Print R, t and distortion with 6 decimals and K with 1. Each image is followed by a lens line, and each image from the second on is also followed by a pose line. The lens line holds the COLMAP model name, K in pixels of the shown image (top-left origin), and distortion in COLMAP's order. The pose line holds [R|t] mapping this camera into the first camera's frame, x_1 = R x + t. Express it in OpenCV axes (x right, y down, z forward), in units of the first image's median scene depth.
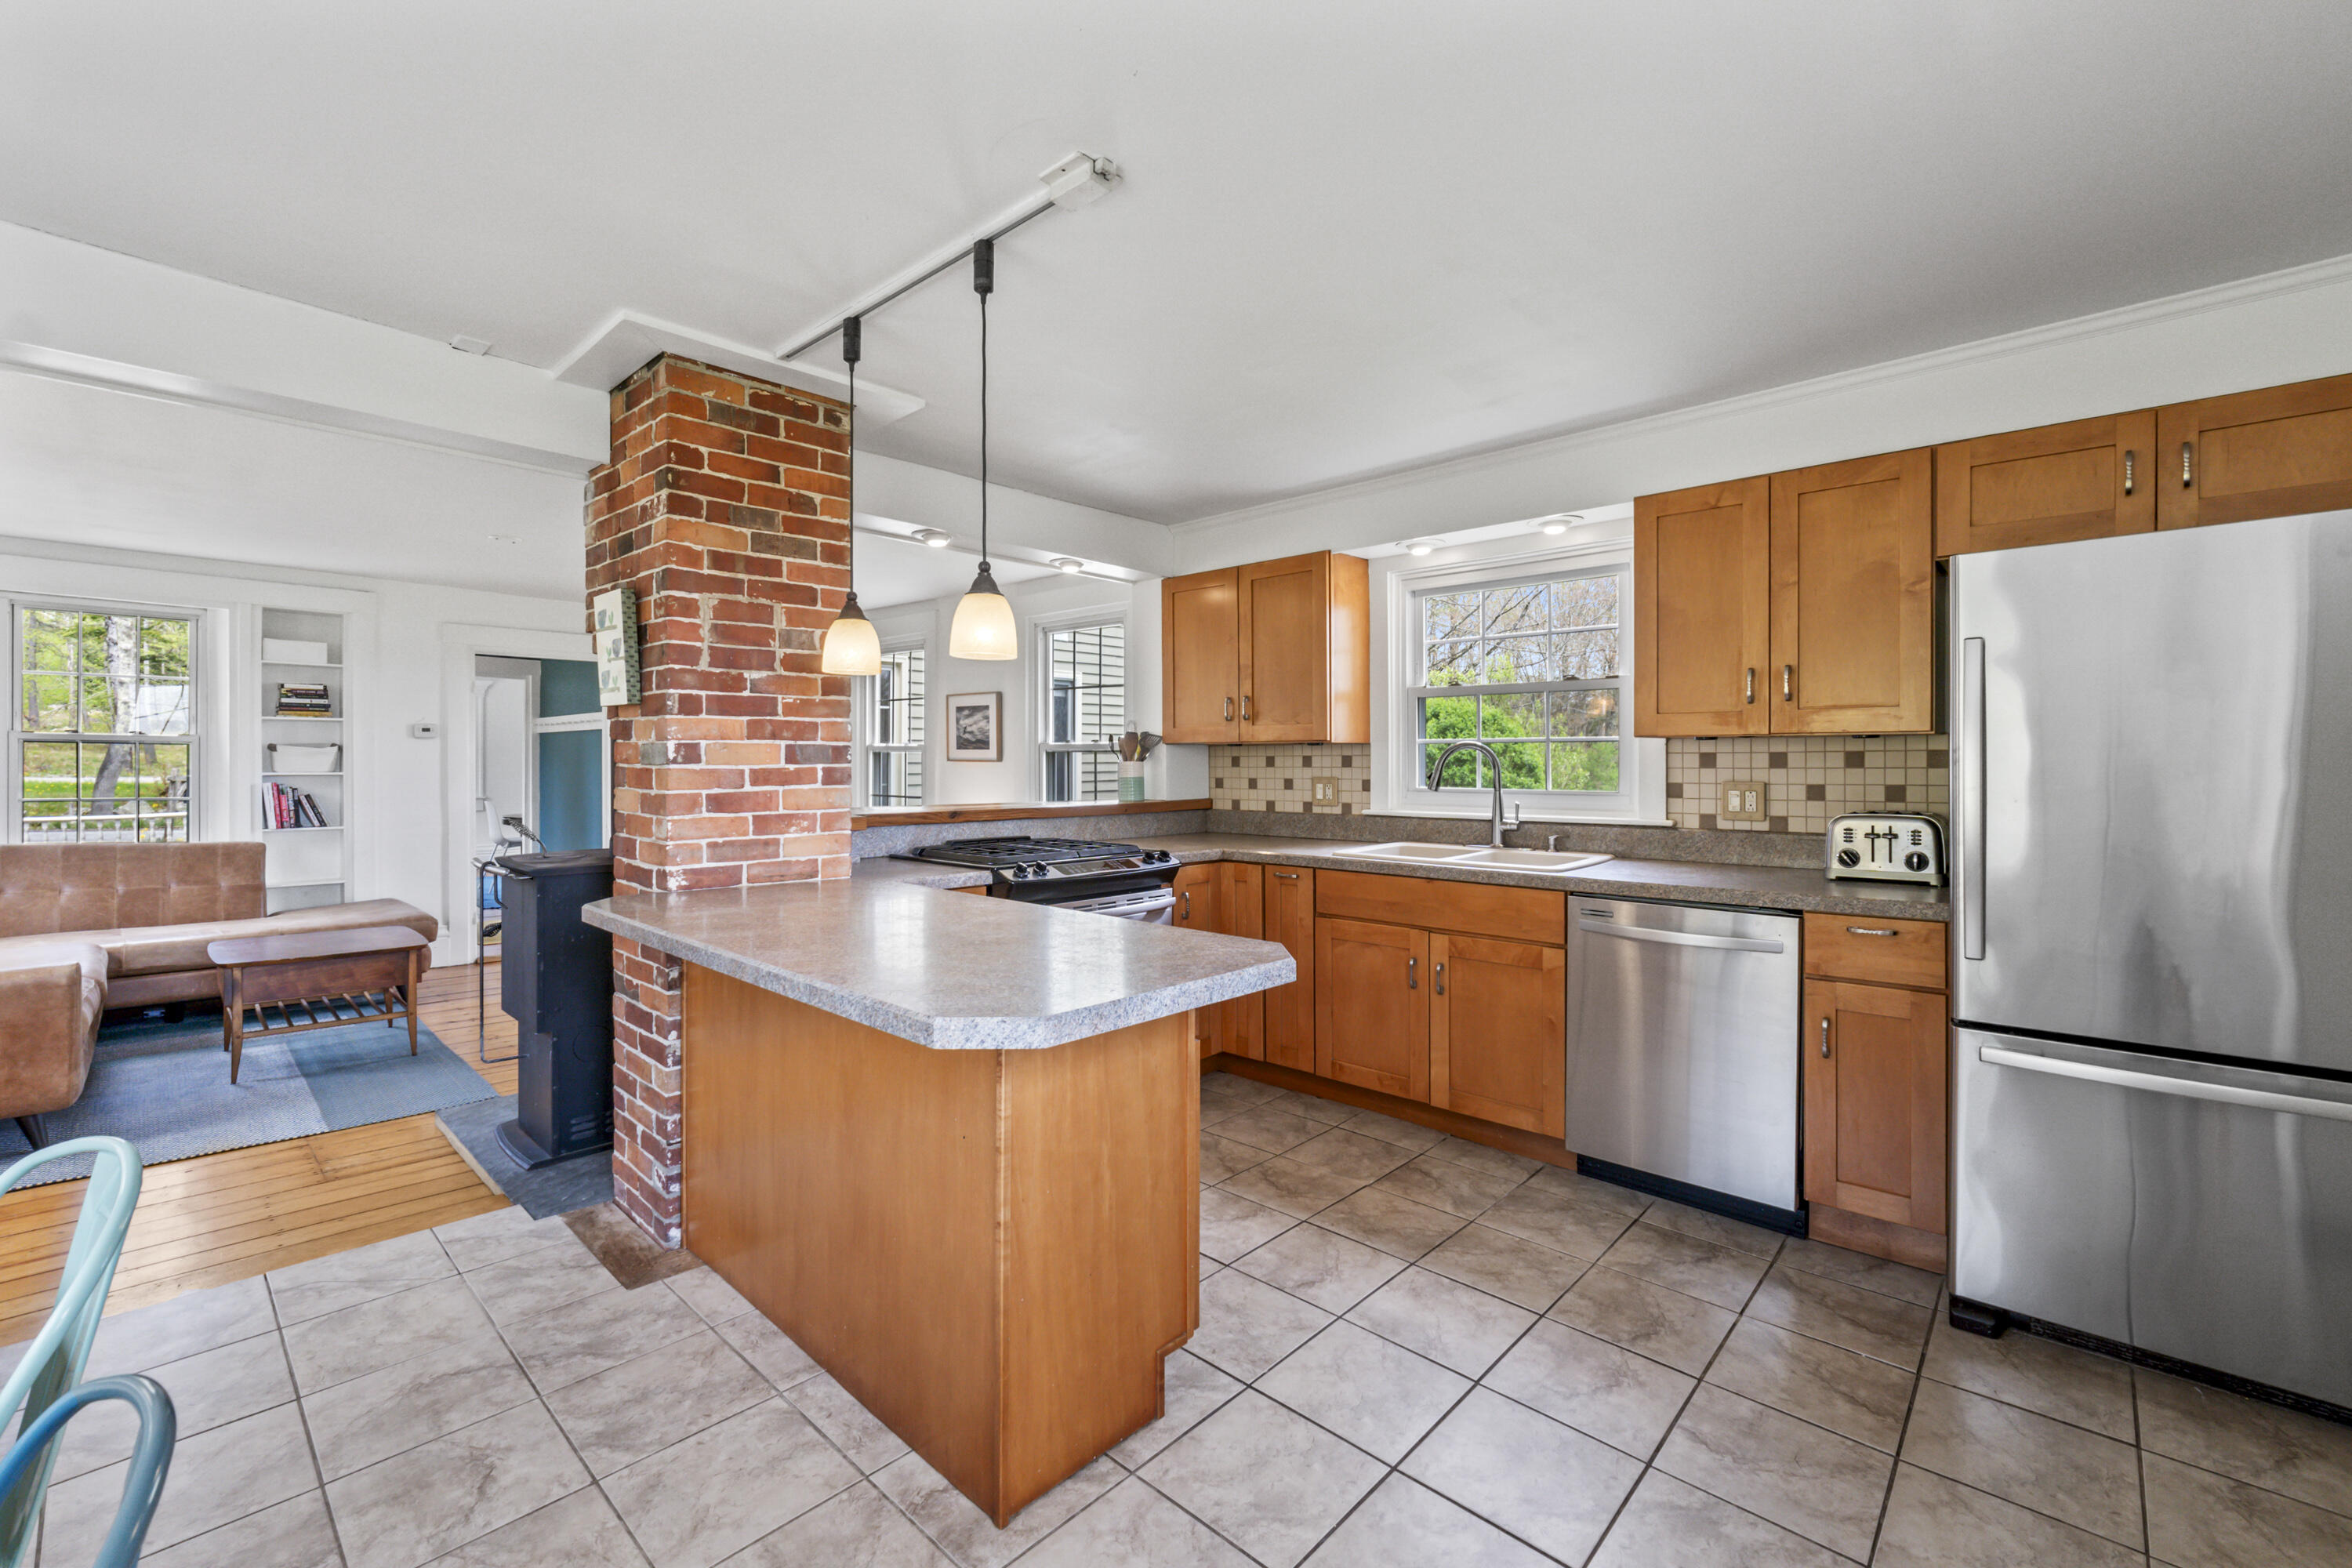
lens RADIAL K [[986.3, 0, 1170.1], [0, 986.3, 768.0], [0, 0, 1]] dist [-0.009052, 0.001113]
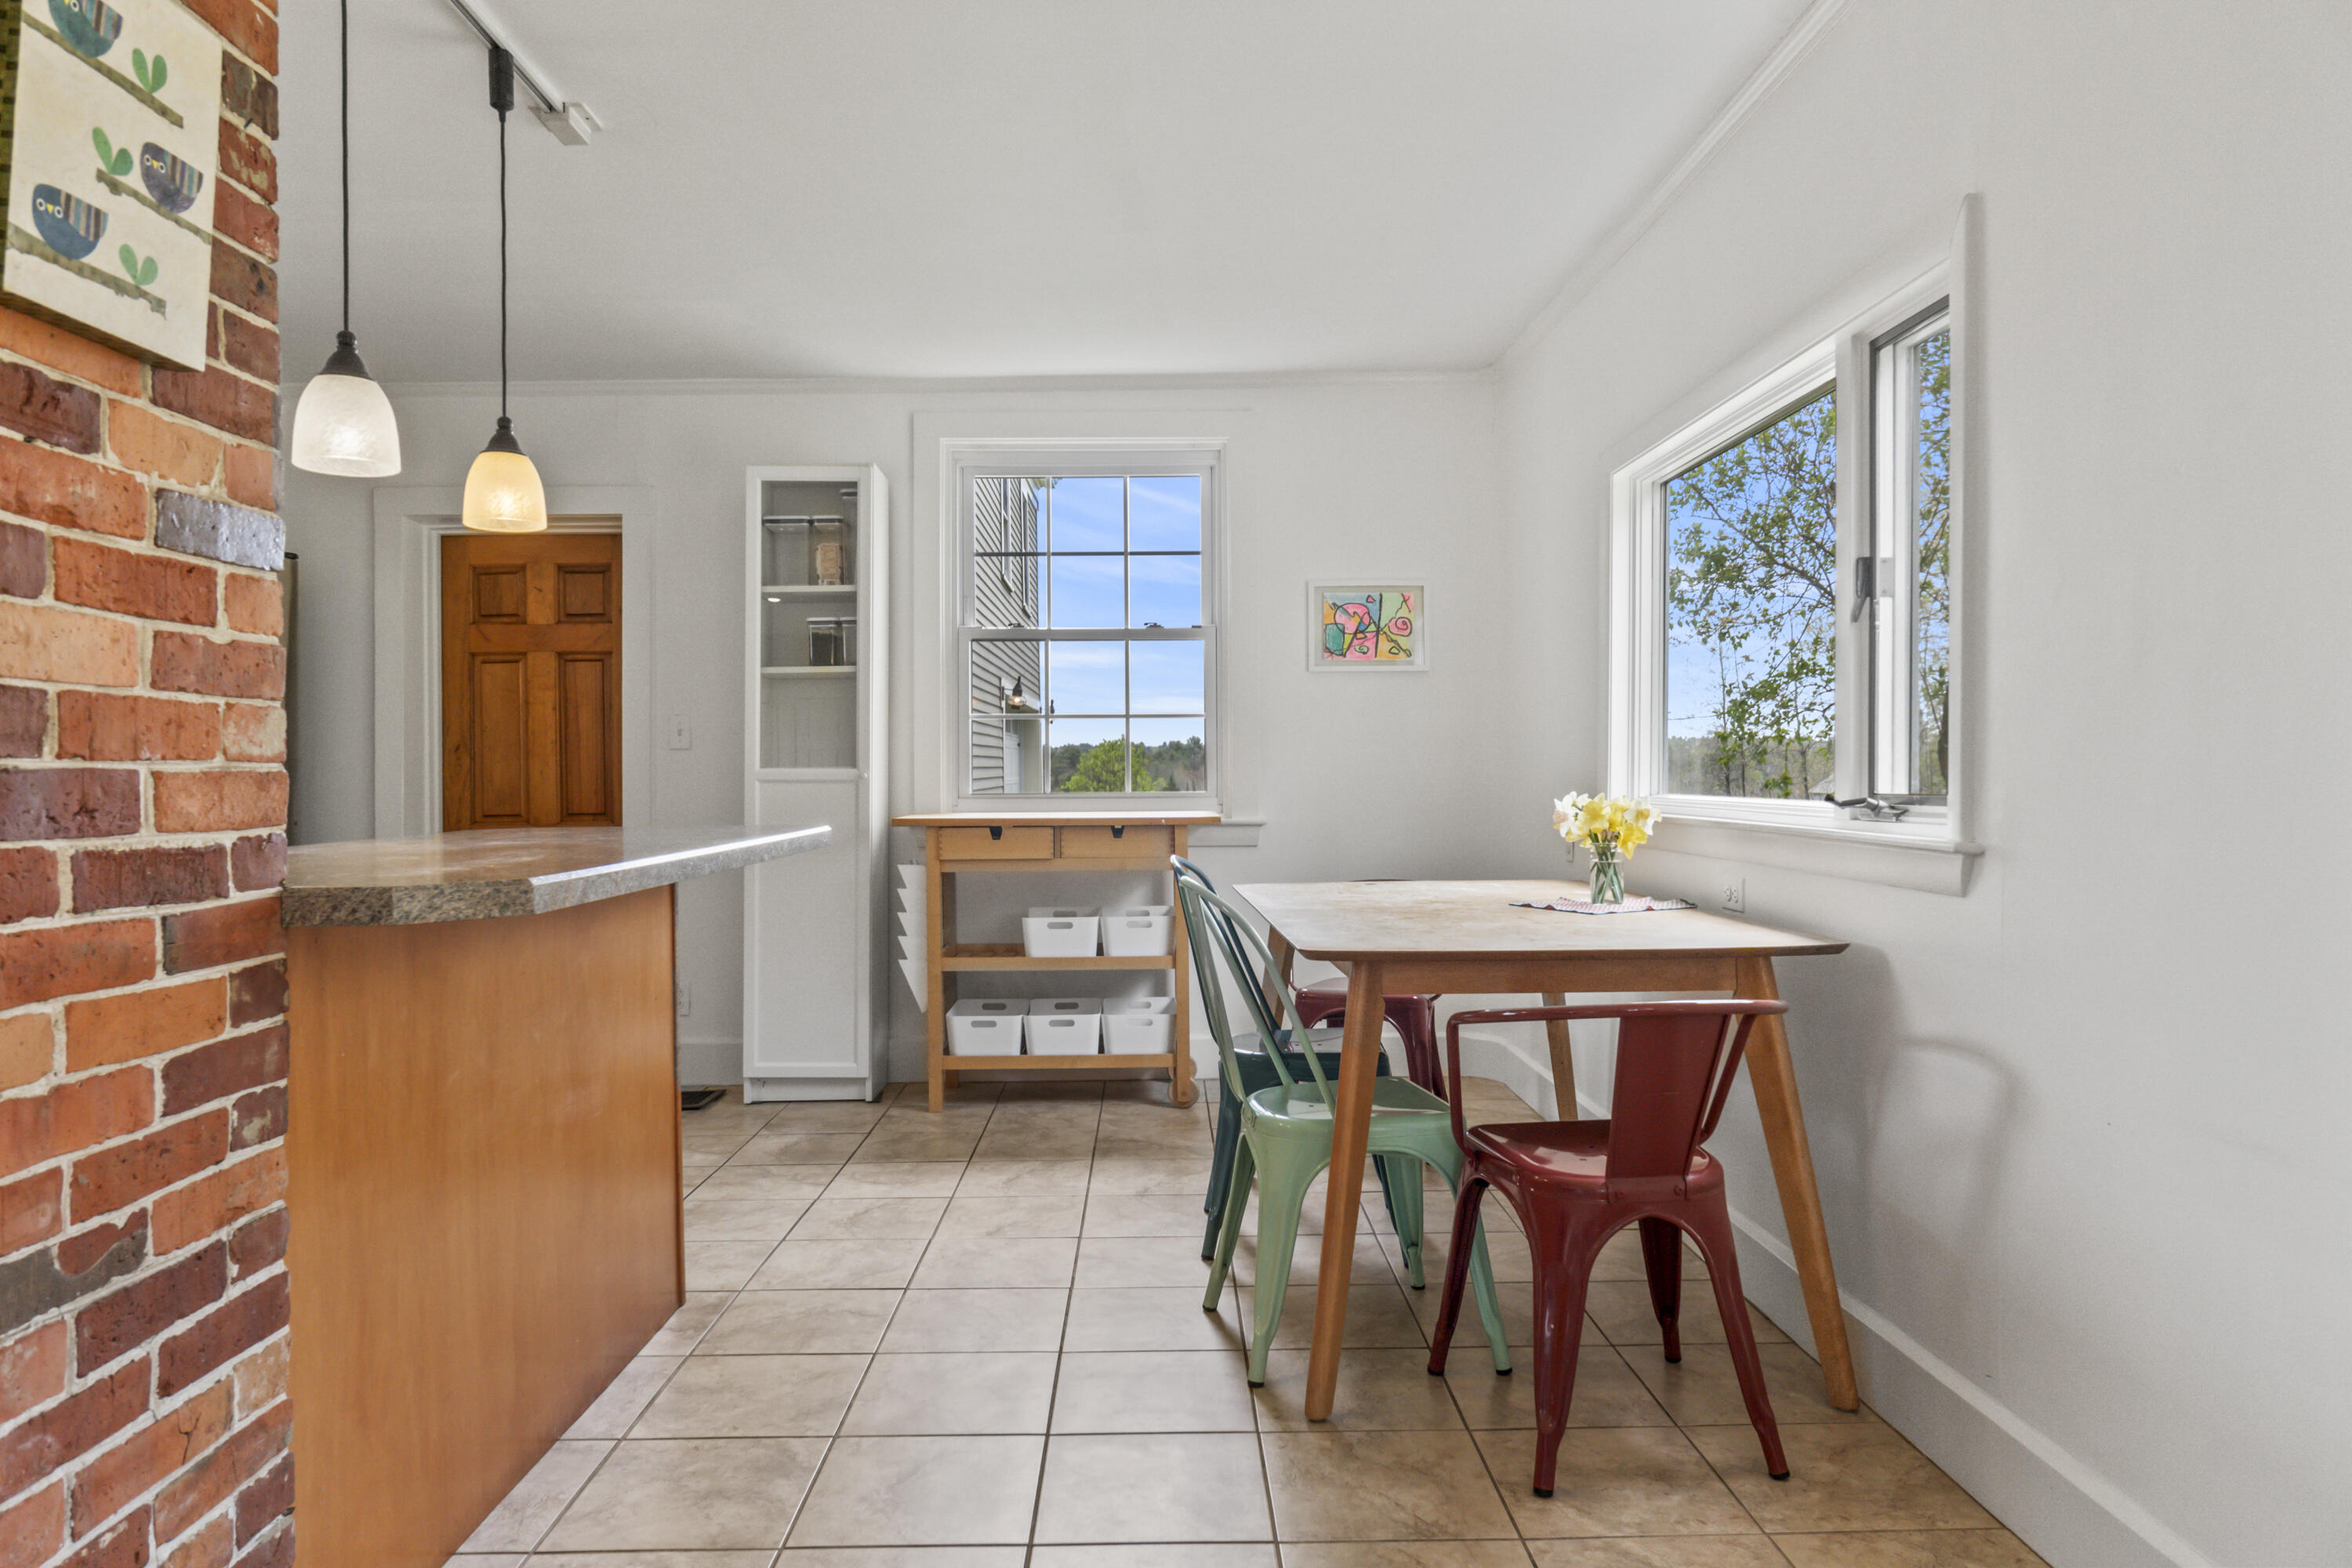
lens RADIAL K [[1463.5, 0, 1188.8], [0, 1463.5, 774.4], [0, 0, 1]] dist [0.002496, -0.002386]
pose [[-0.700892, 0.000282, 0.713268, -0.929661], [0.011323, 0.999878, 0.010732, 0.061186], [-0.713178, 0.015598, -0.700810, 0.895000]]
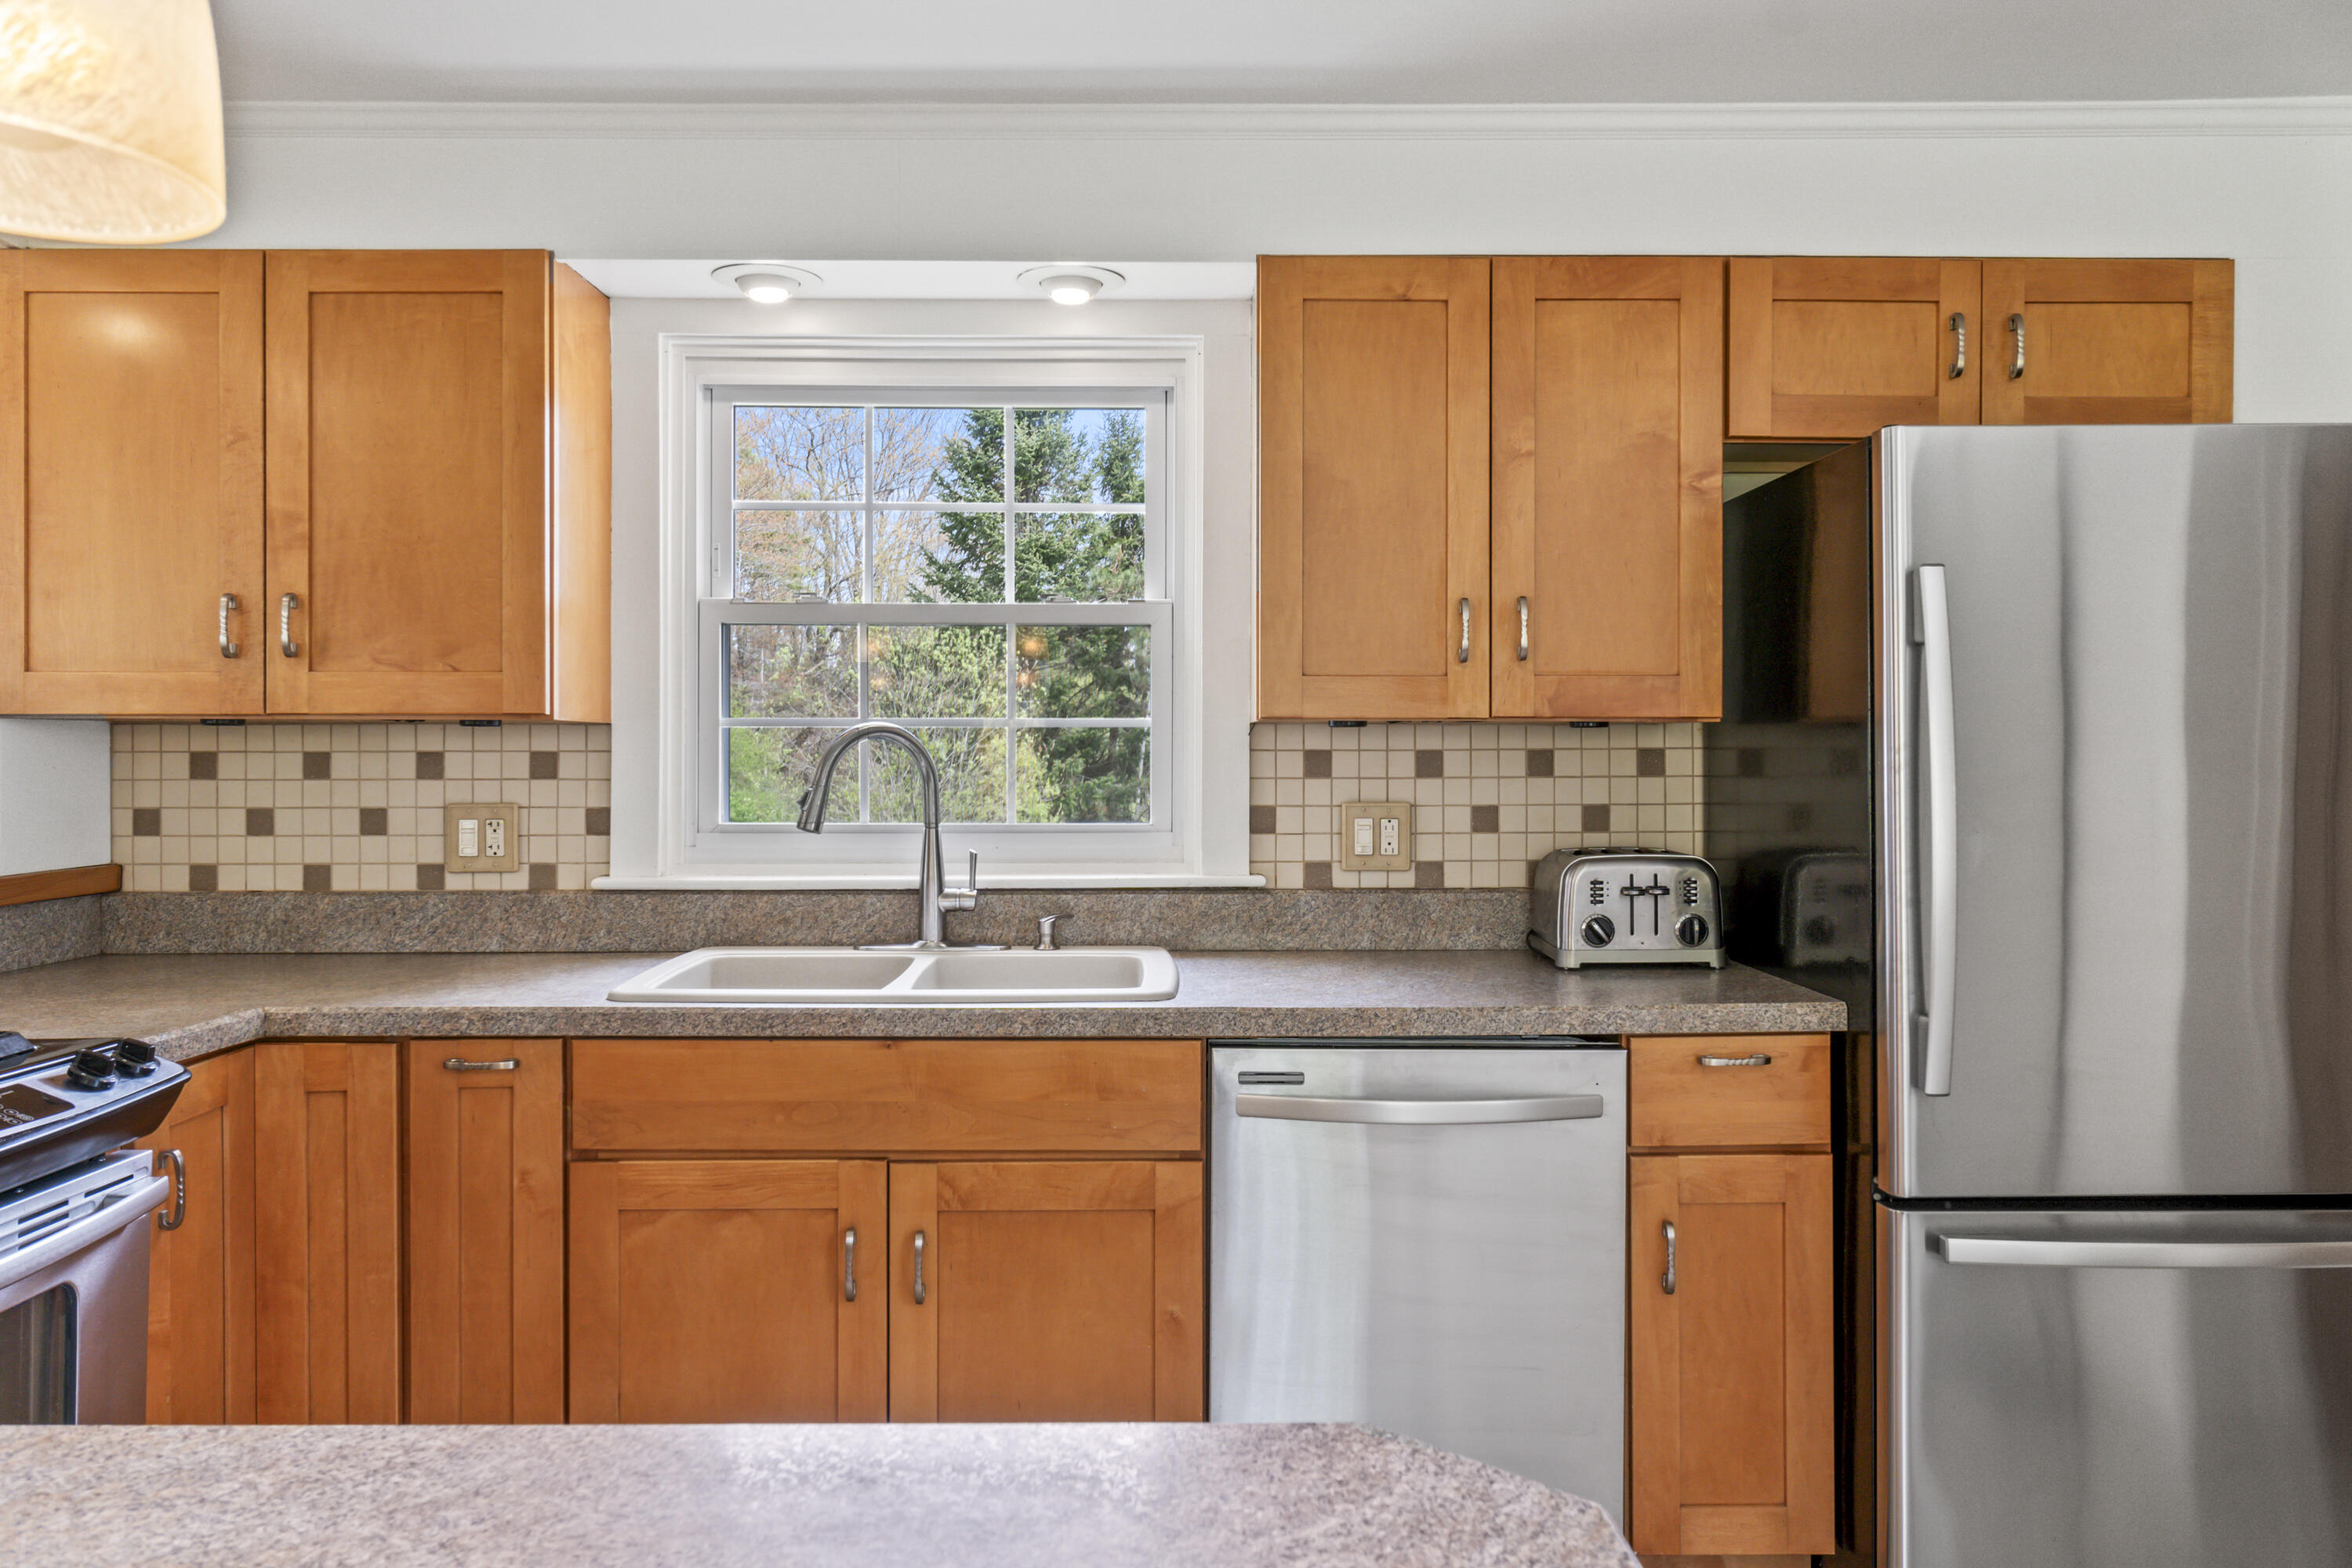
lens RADIAL K [[1626.7, 0, 1174.0], [0, 1626.7, 746.7], [0, 0, 1]] dist [-0.001802, -0.001086]
pose [[0.719477, 0.006210, 0.694489, -0.146506], [0.003860, 0.999909, -0.012940, -0.006014], [-0.694506, 0.011991, 0.719387, 0.408645]]
